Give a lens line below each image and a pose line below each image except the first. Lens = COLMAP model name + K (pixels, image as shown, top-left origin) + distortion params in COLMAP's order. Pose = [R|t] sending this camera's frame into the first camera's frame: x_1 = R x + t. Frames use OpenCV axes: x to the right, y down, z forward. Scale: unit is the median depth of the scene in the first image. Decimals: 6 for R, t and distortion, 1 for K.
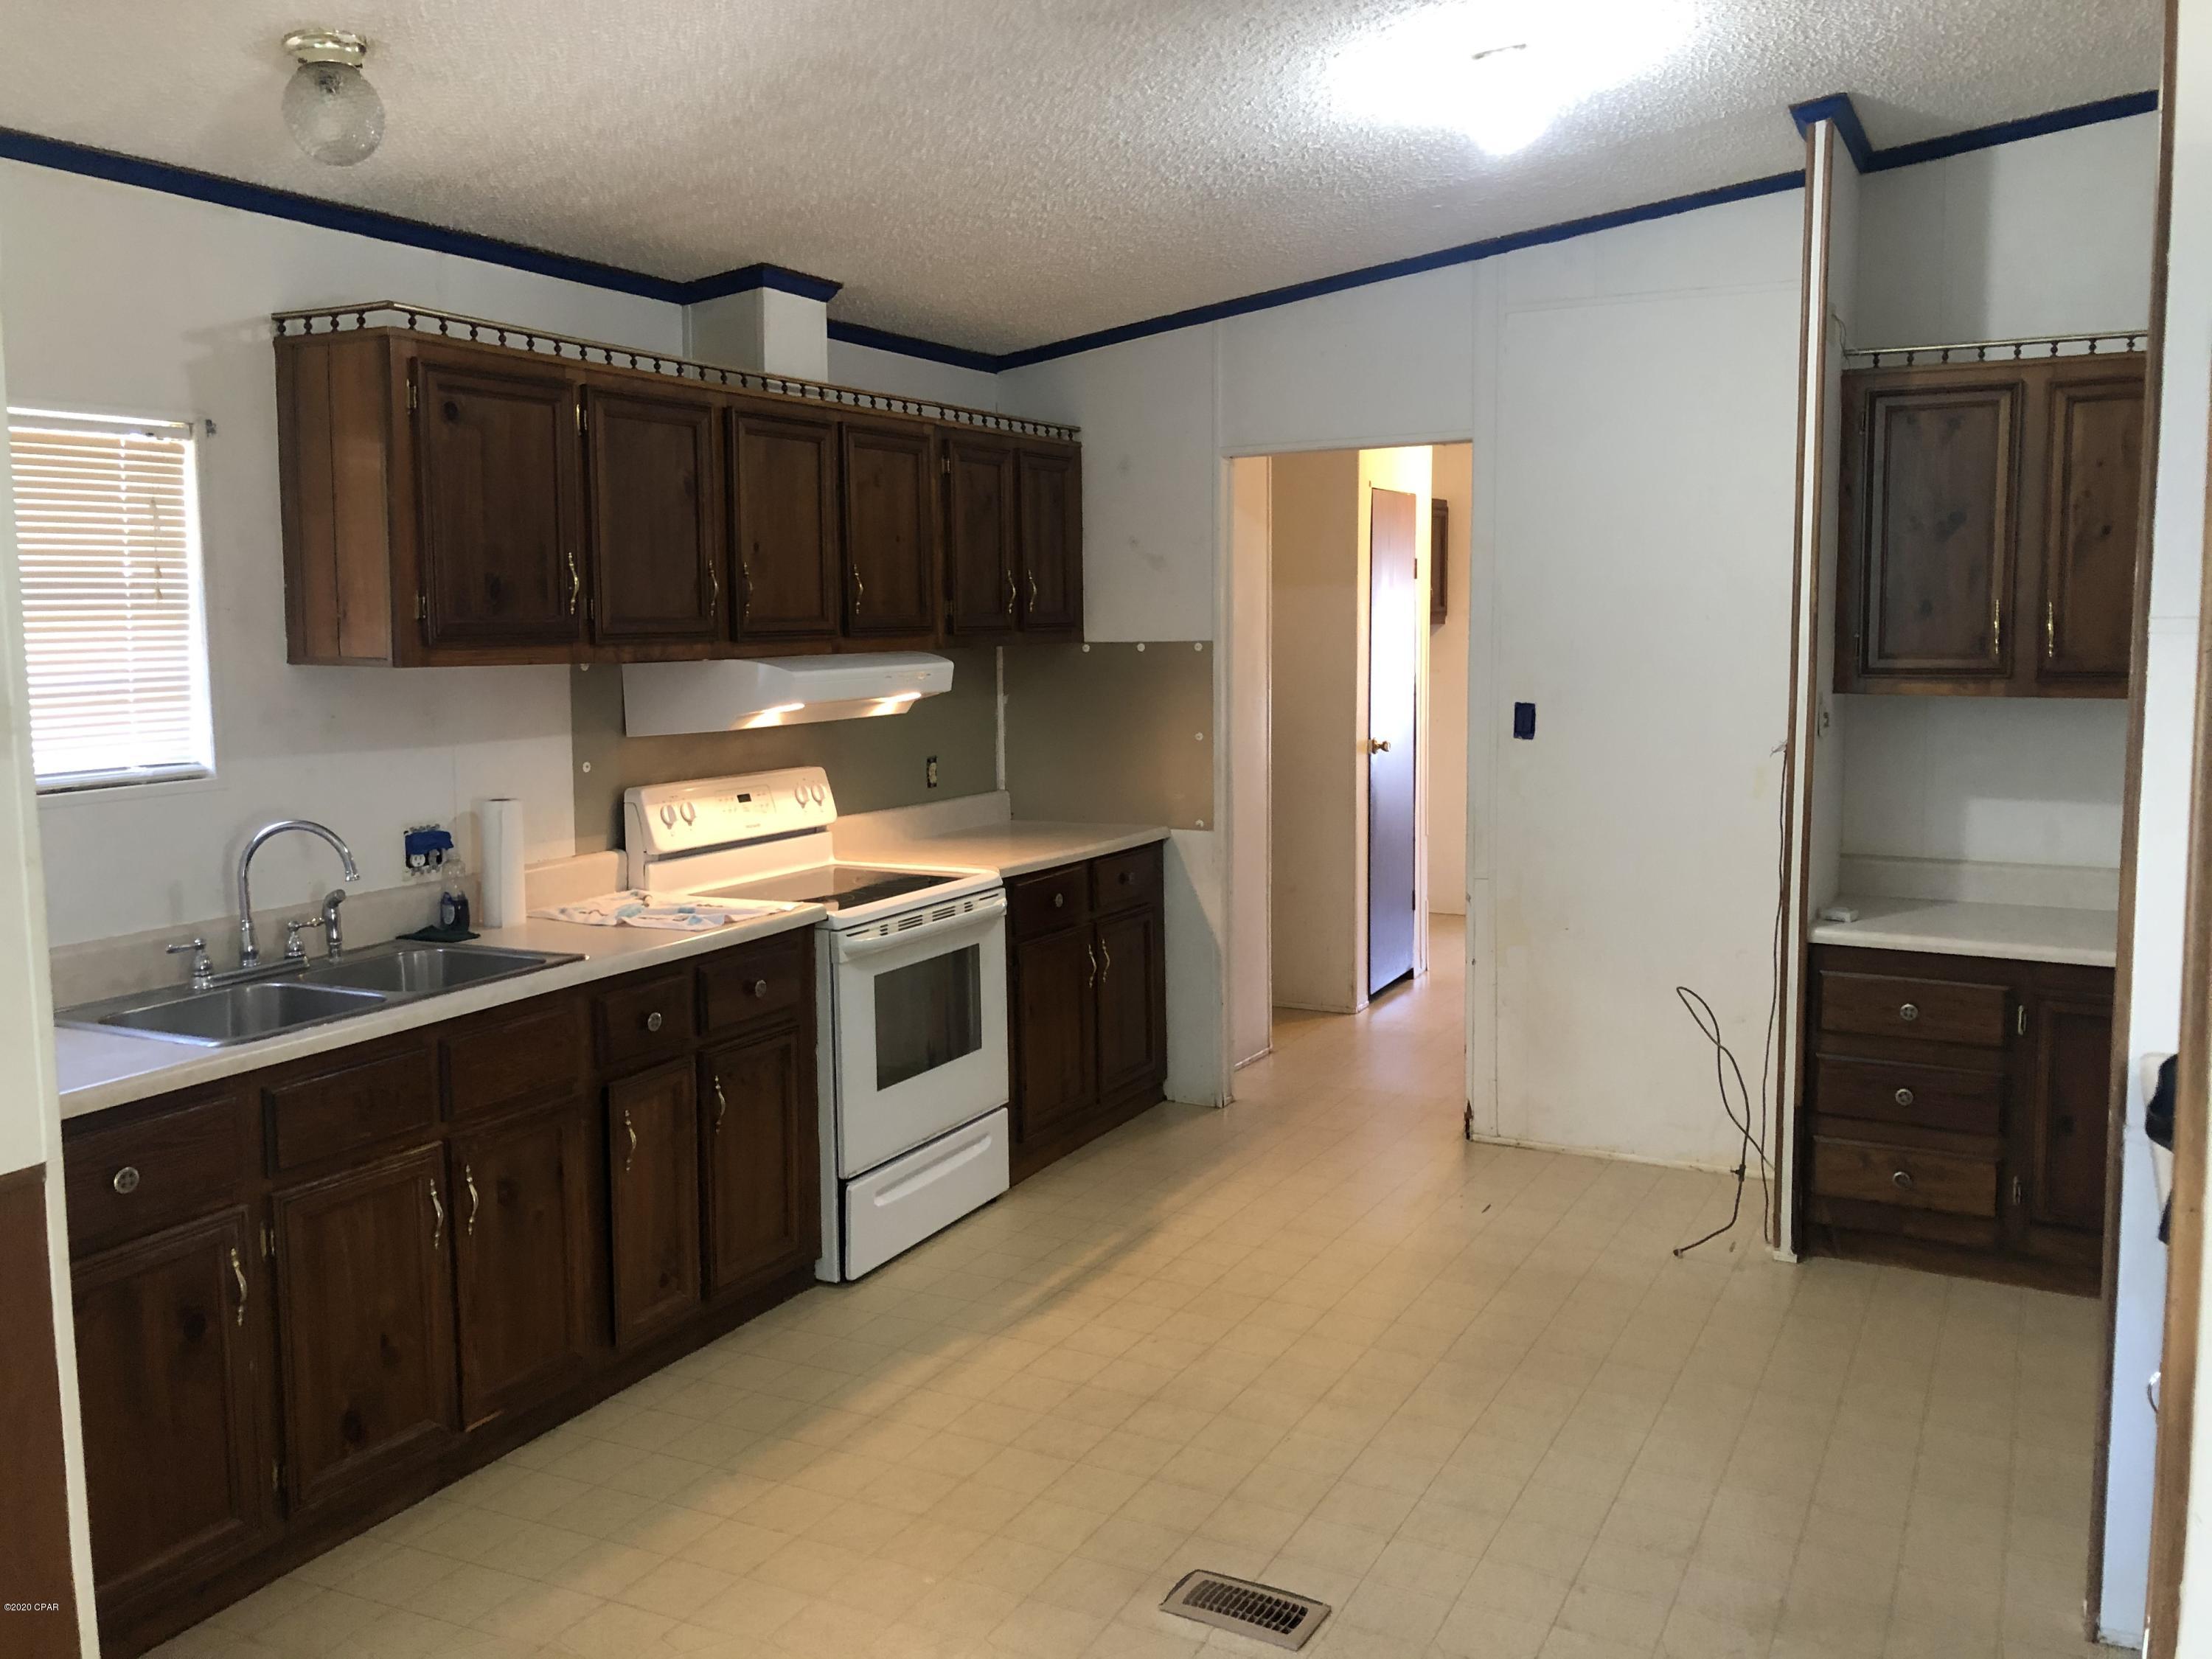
lens RADIAL K [[1835.5, 0, 1110.0], [0, 1835.5, 792.5], [0, 0, 1]] dist [0.039449, -0.011948]
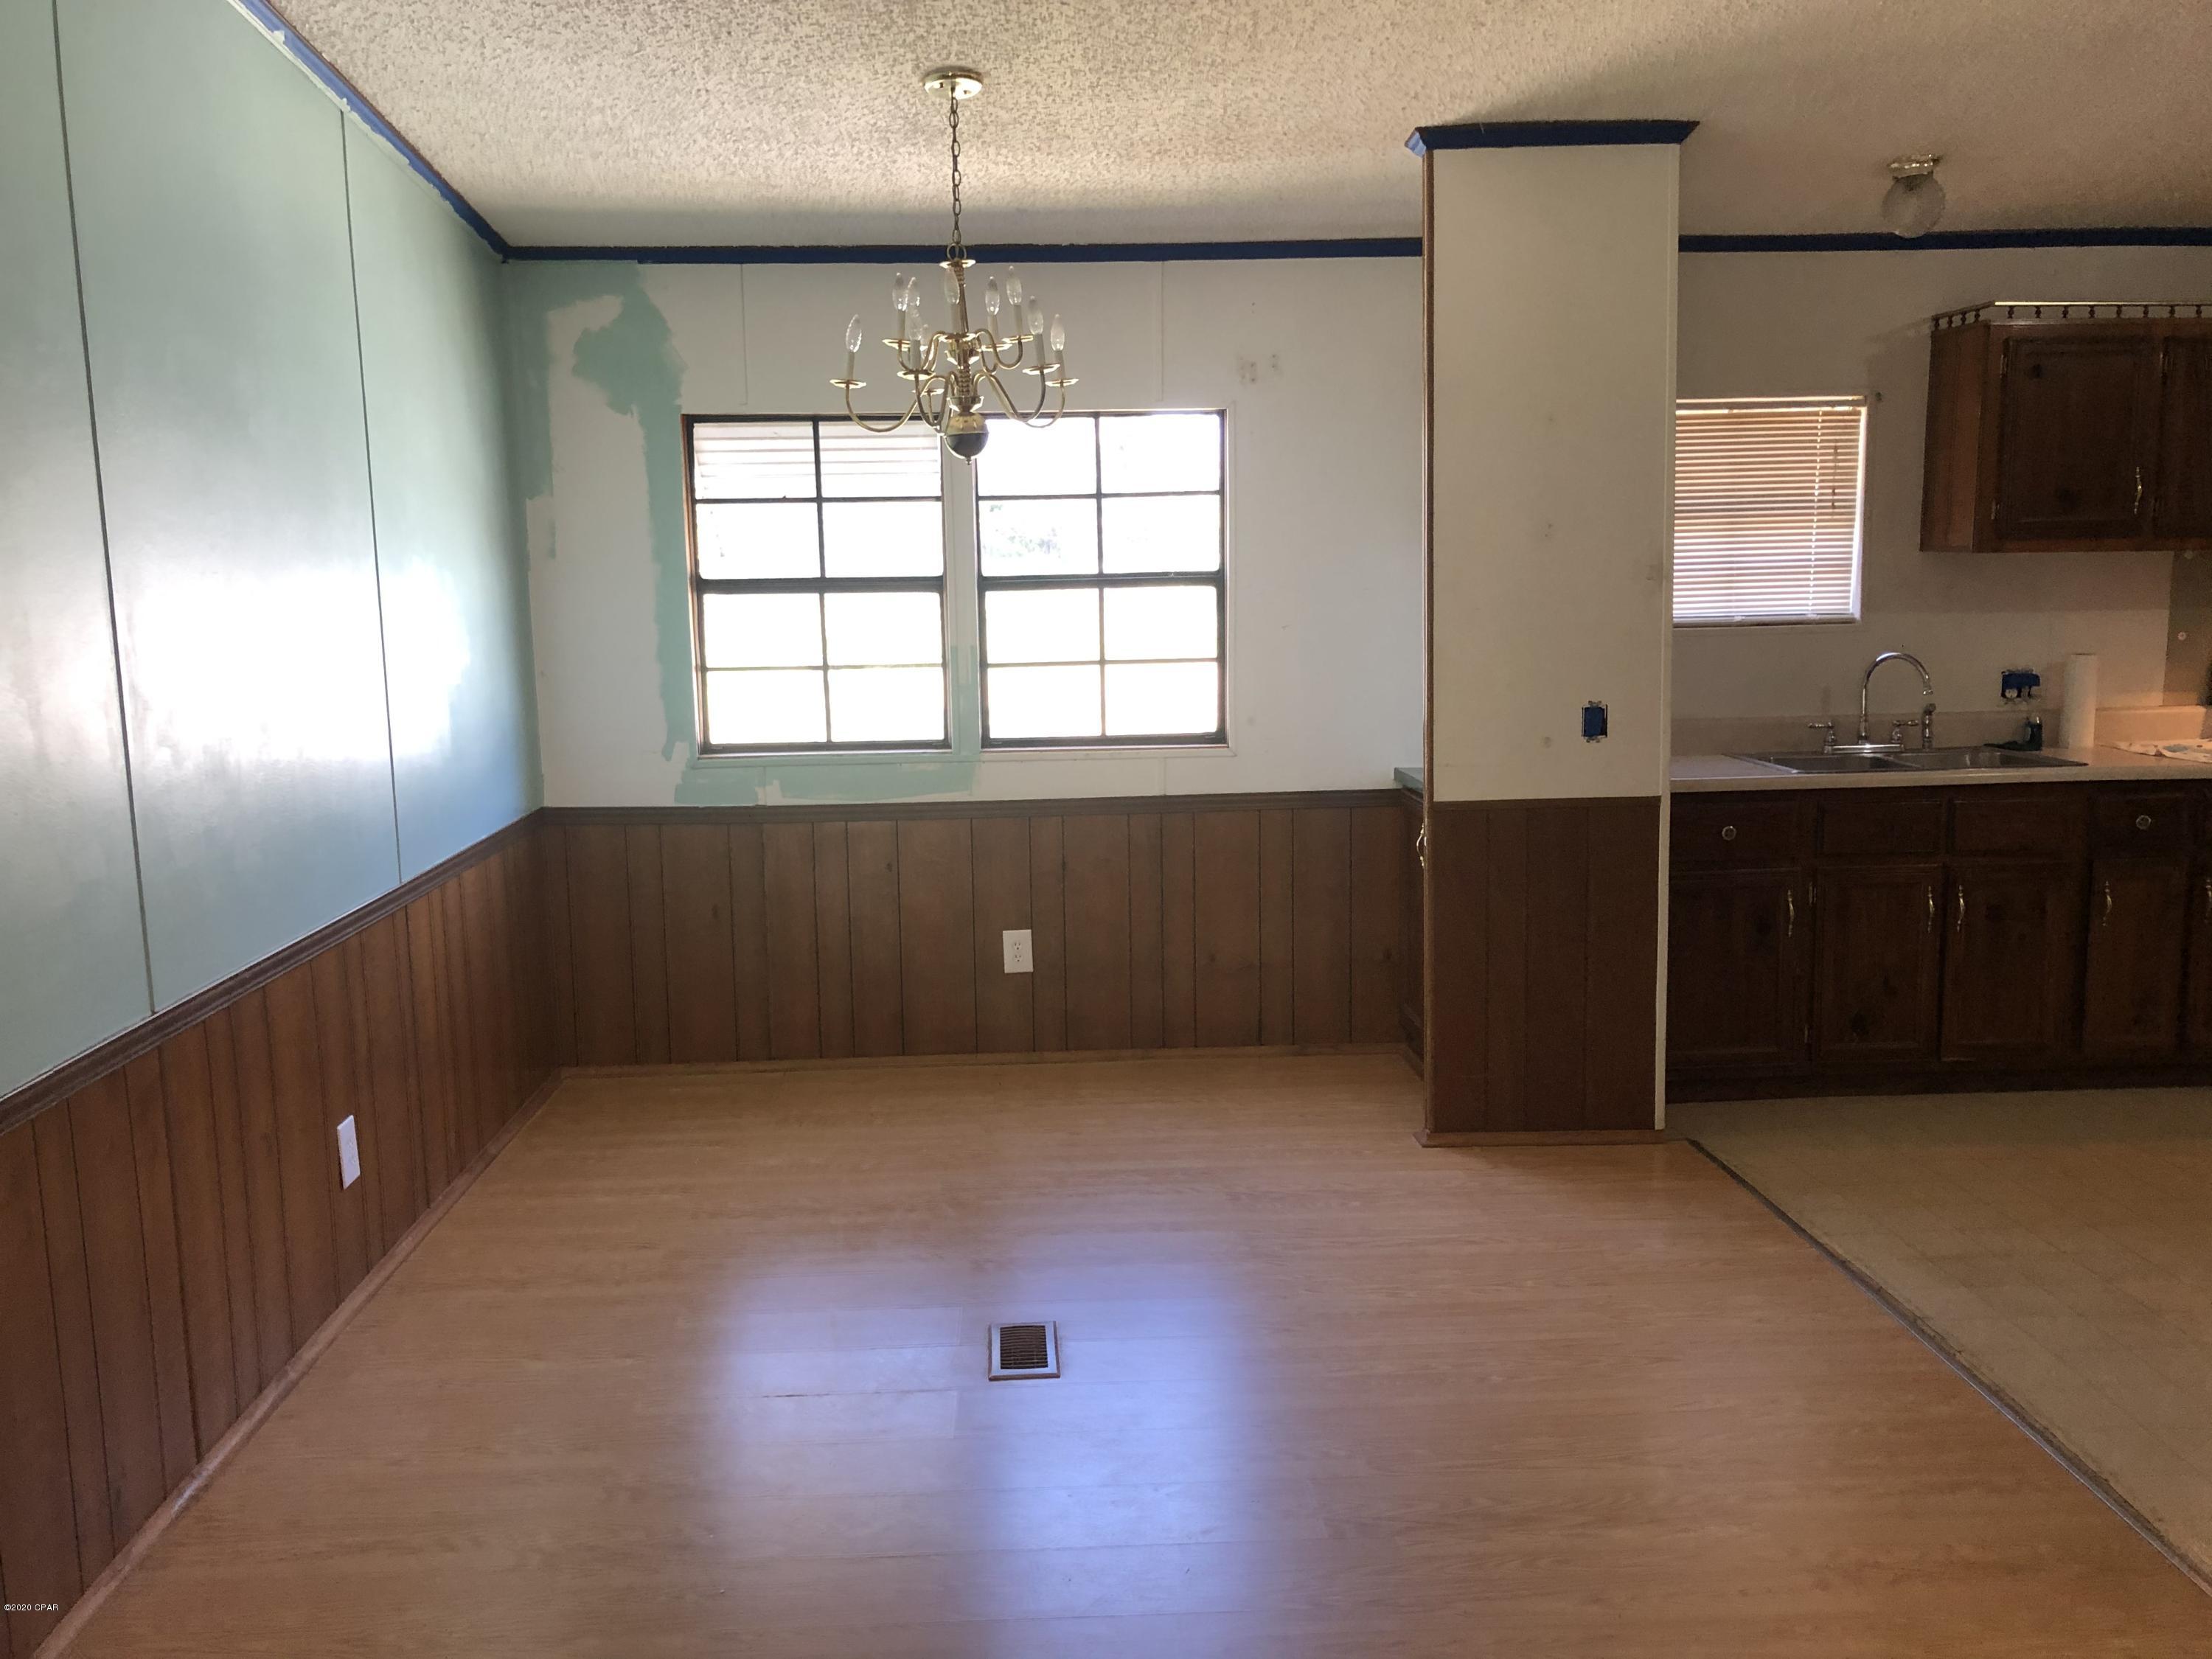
lens RADIAL K [[1835.5, 0, 1106.7], [0, 1835.5, 828.8], [0, 0, 1]] dist [0.039449, -0.011948]
pose [[0.526446, 0.131209, -0.840023, 0.518379], [-0.073639, 0.991344, 0.108695, 0.041298], [0.847014, 0.004637, 0.531551, -0.370773]]
